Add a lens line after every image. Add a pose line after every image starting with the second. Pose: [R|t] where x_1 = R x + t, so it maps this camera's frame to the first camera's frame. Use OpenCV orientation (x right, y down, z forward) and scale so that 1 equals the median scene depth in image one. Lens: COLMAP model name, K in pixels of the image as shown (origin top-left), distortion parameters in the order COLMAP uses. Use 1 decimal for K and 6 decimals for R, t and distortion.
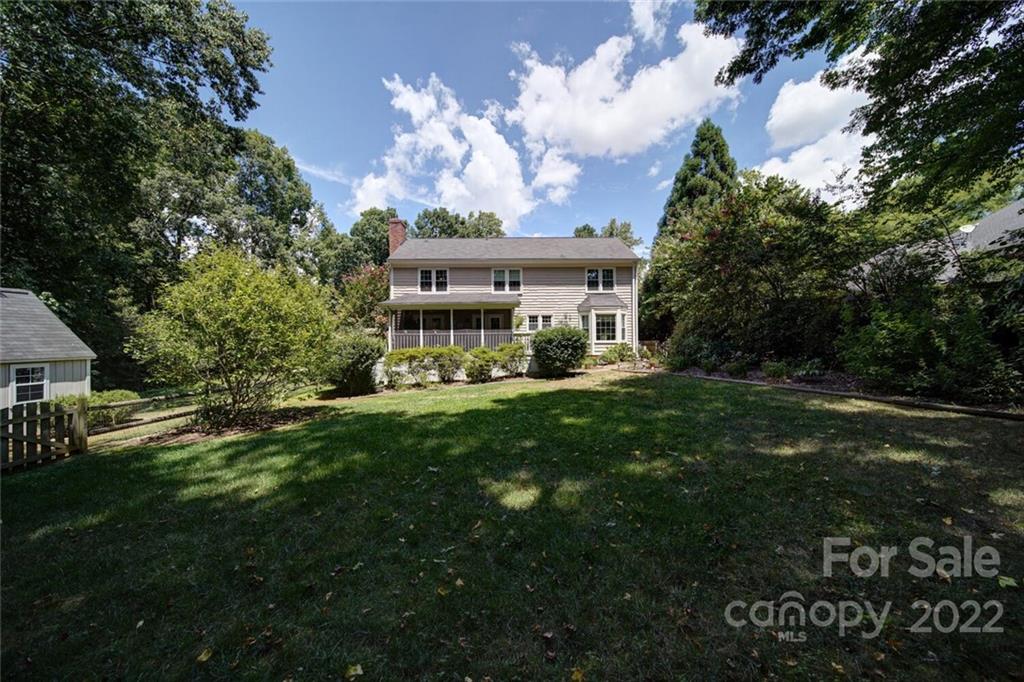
lens RADIAL K [[362.2, 0, 510.0], [0, 362.2, 343.9], [0, 0, 1]] dist [-0.003489, -0.000182]
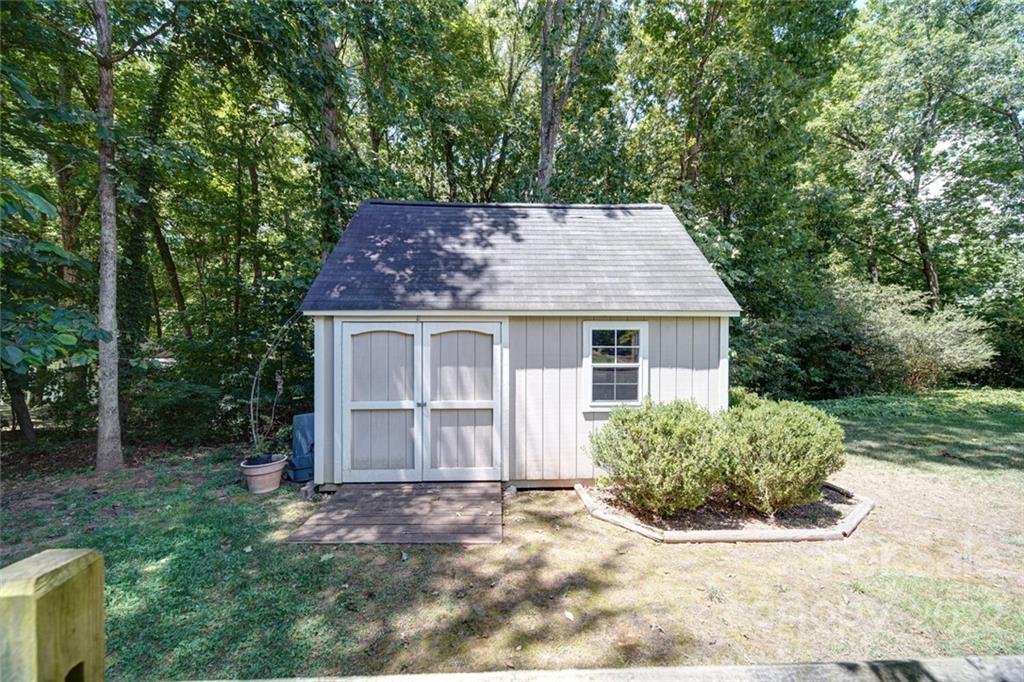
lens RADIAL K [[362.2, 0, 510.5], [0, 362.2, 342.7], [0, 0, 1]] dist [-0.003489, -0.000182]
pose [[0.004588, 0.011349, -0.999925, -0.810116], [-0.005032, 0.999923, 0.011326, 0.073040], [0.999977, 0.004980, 0.004645, 0.804558]]
